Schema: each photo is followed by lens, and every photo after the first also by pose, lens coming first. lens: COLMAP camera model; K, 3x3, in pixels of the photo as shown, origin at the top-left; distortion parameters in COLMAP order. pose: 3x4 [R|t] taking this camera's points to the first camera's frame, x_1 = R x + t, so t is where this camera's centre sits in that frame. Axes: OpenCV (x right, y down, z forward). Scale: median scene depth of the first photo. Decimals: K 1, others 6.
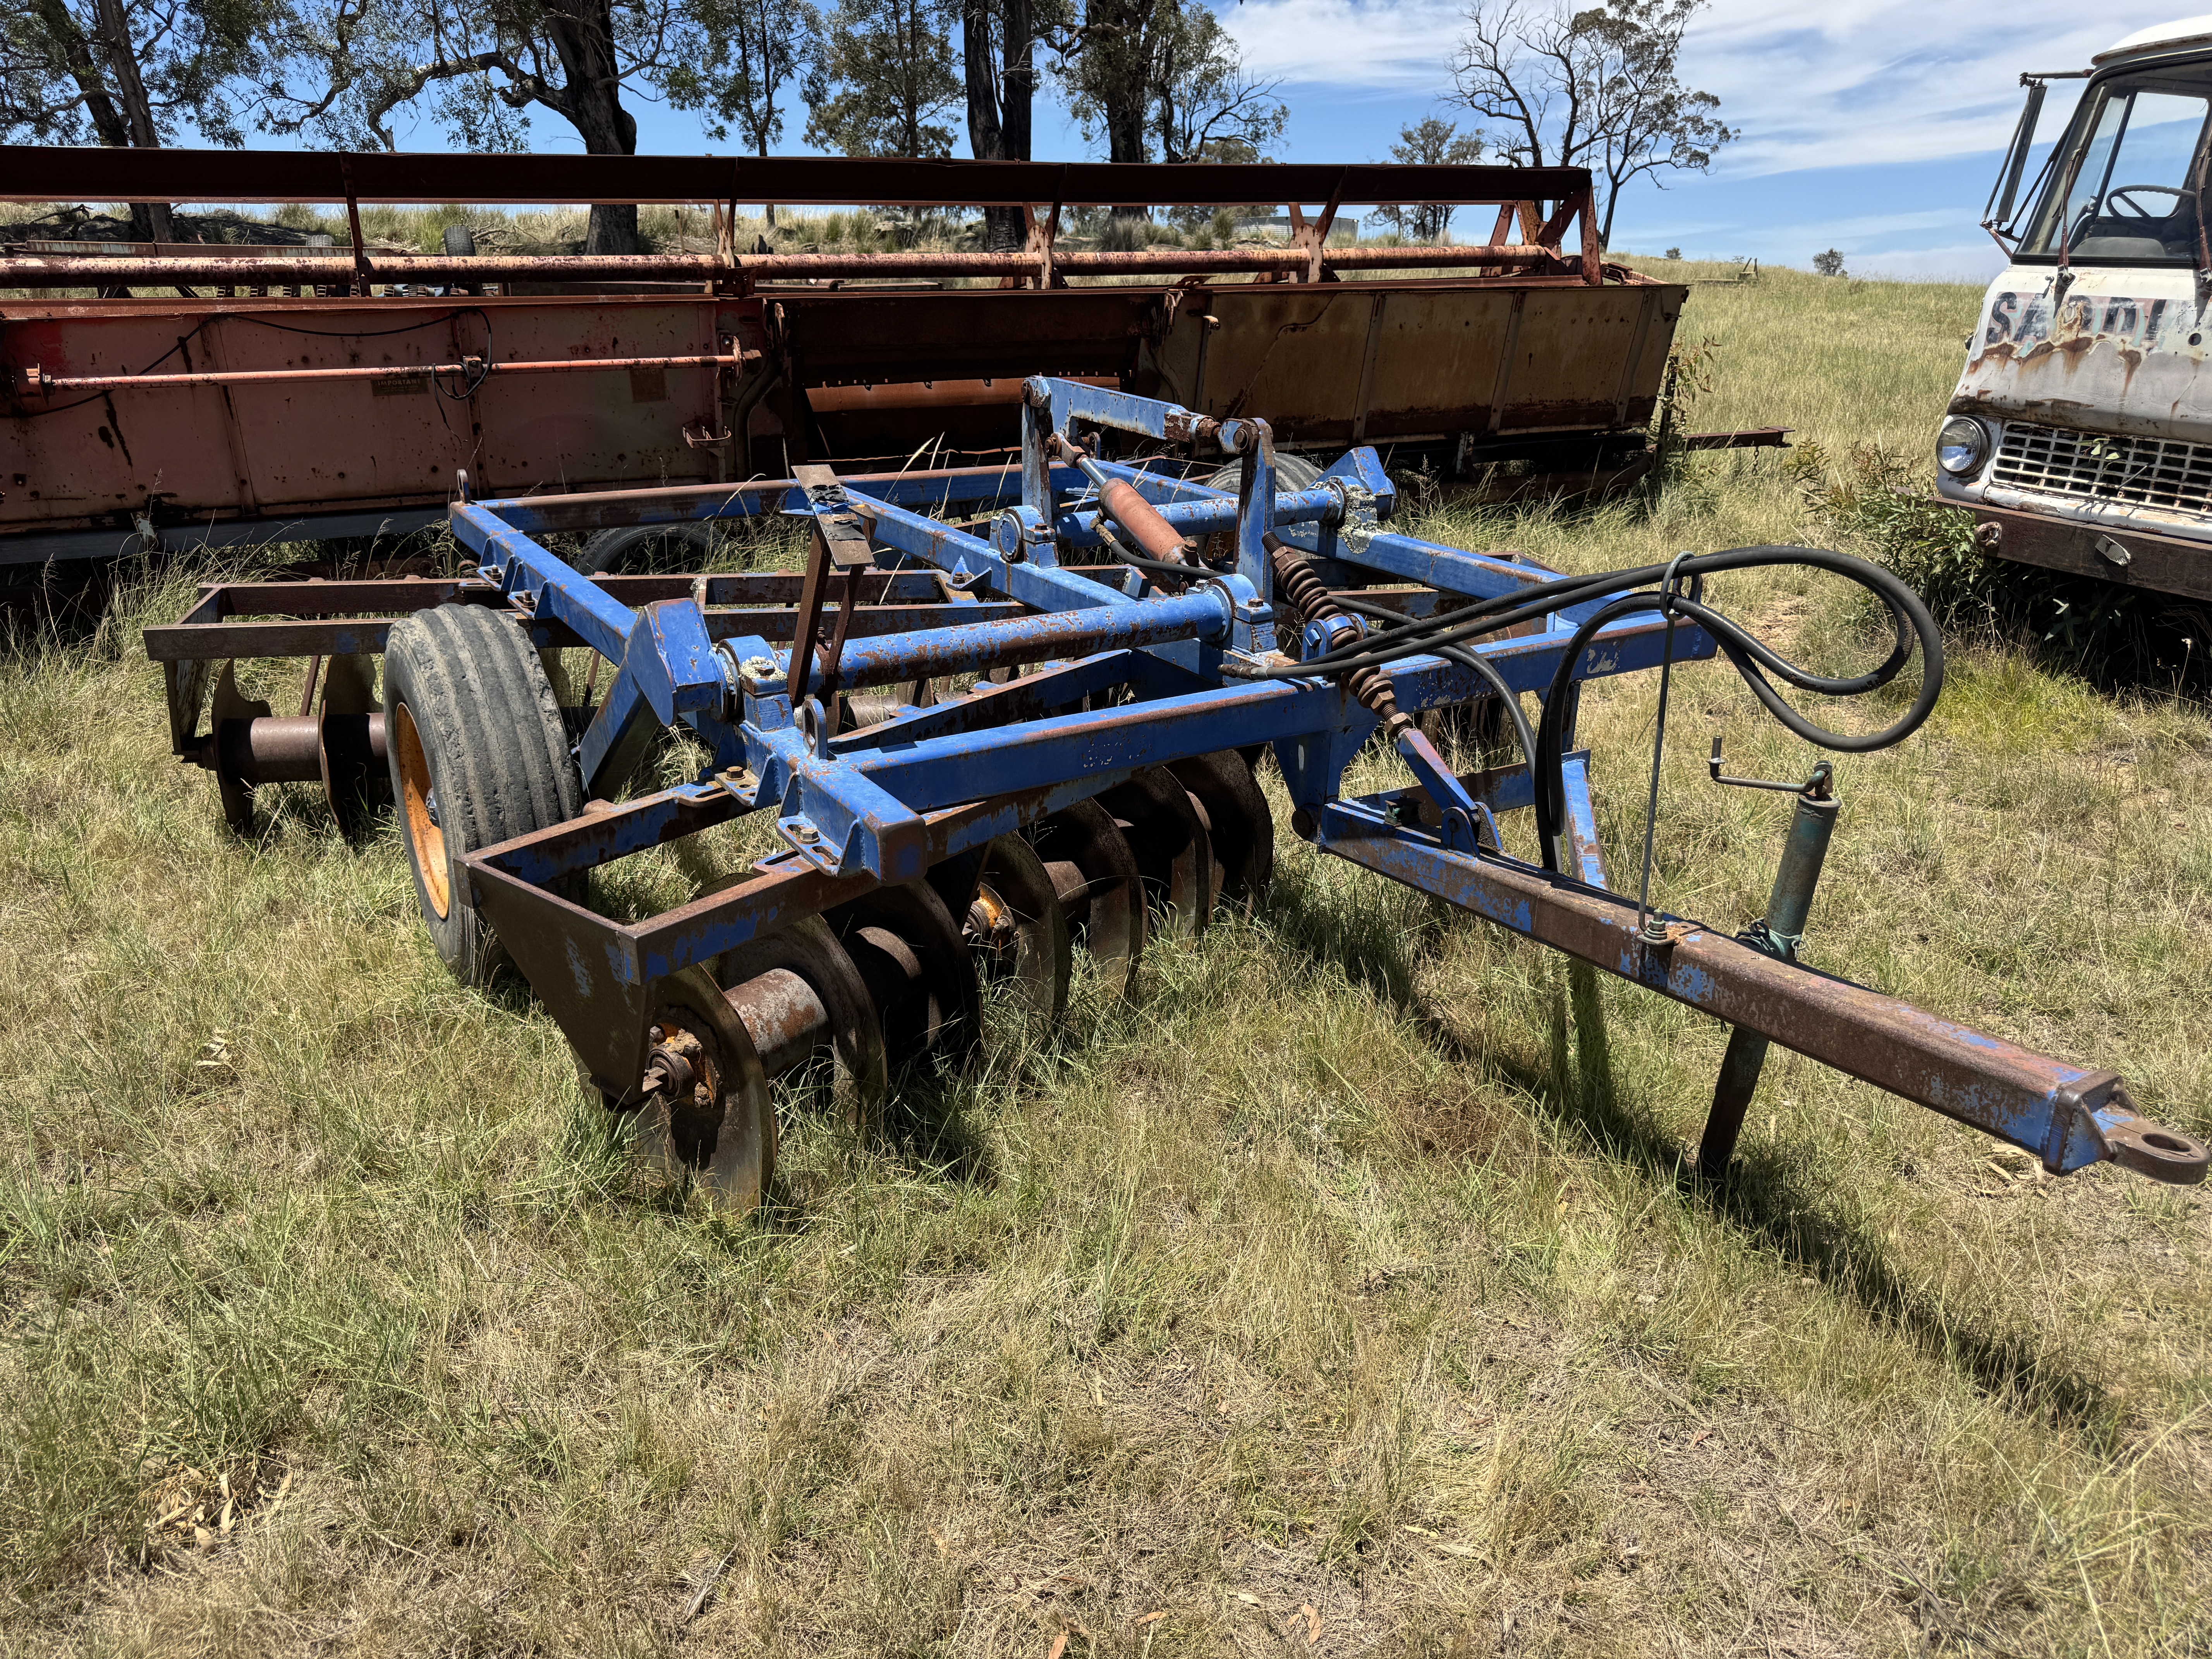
lens RADIAL K [[1545.5, 0, 1102.3], [0, 1545.5, 829.0], [0, 0, 1]] dist [0.005133, -0.000861]
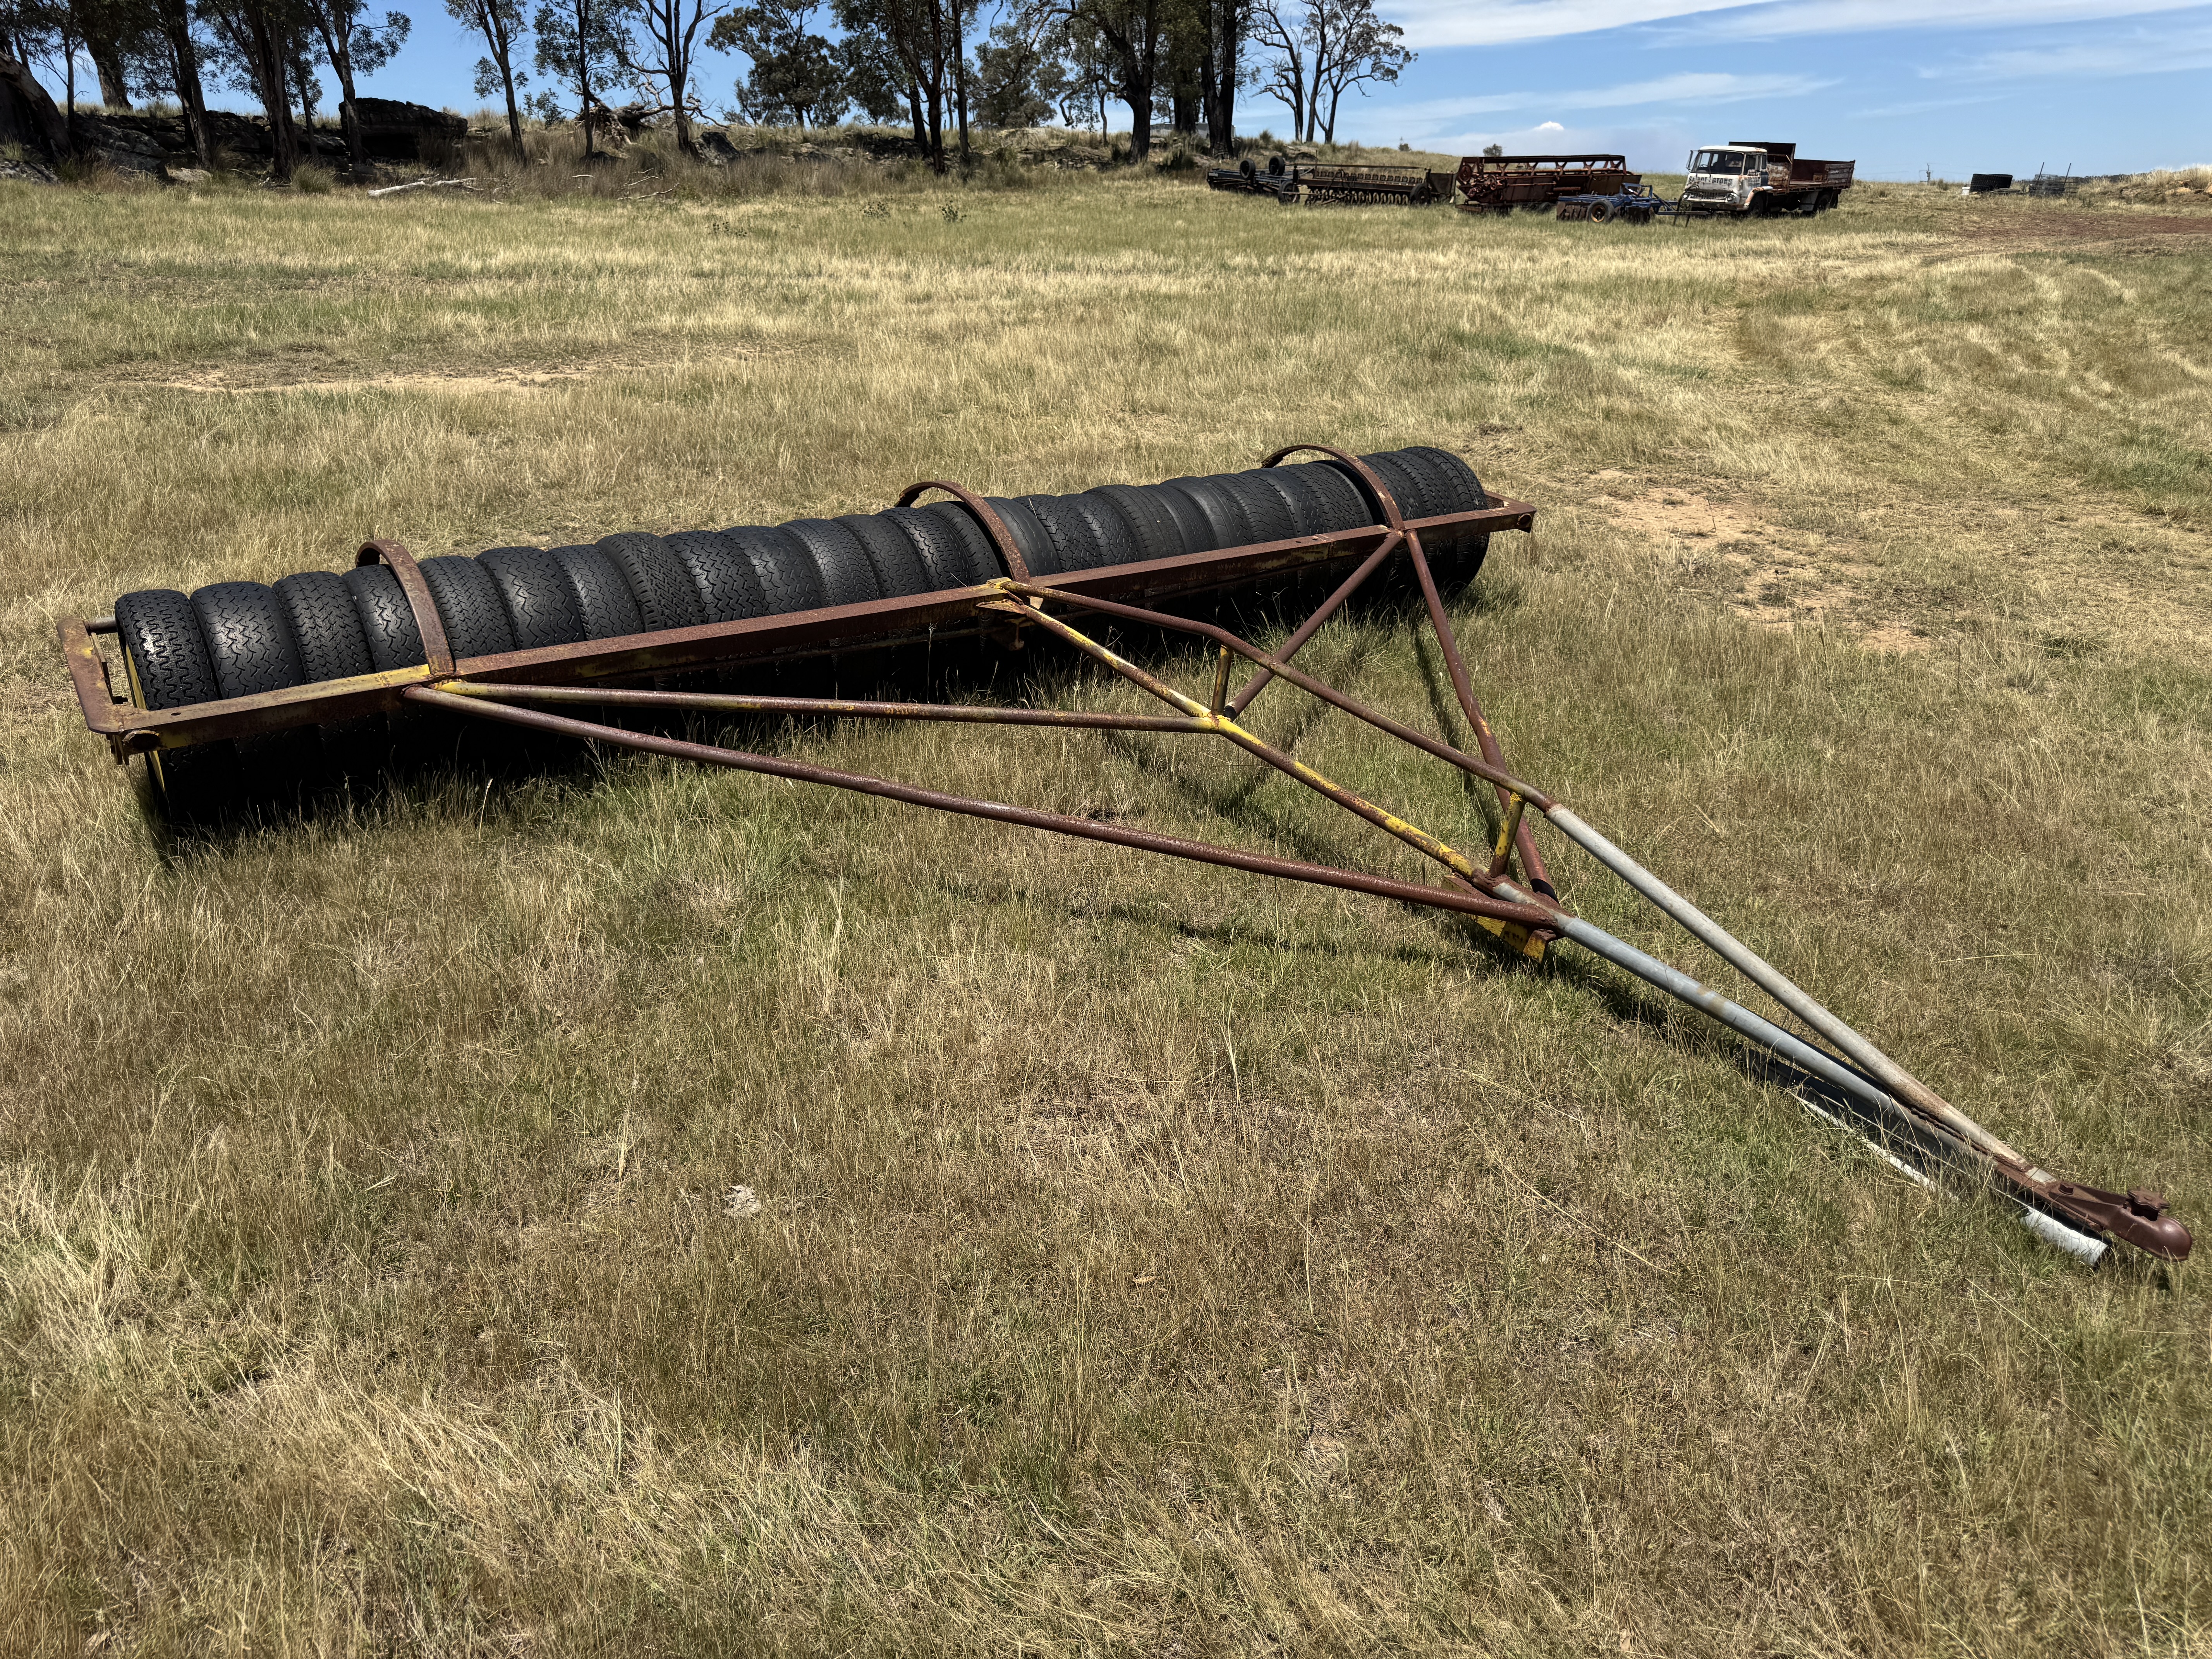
lens RADIAL K [[1545.5, 0, 1109.6], [0, 1545.5, 834.8], [0, 0, 1]] dist [0.005133, -0.000861]
pose [[0.970590, -0.093237, 0.221950, -3.373216], [0.077236, 0.993820, 0.079731, 1.655299], [-0.228012, -0.060244, 0.971793, -4.812892]]
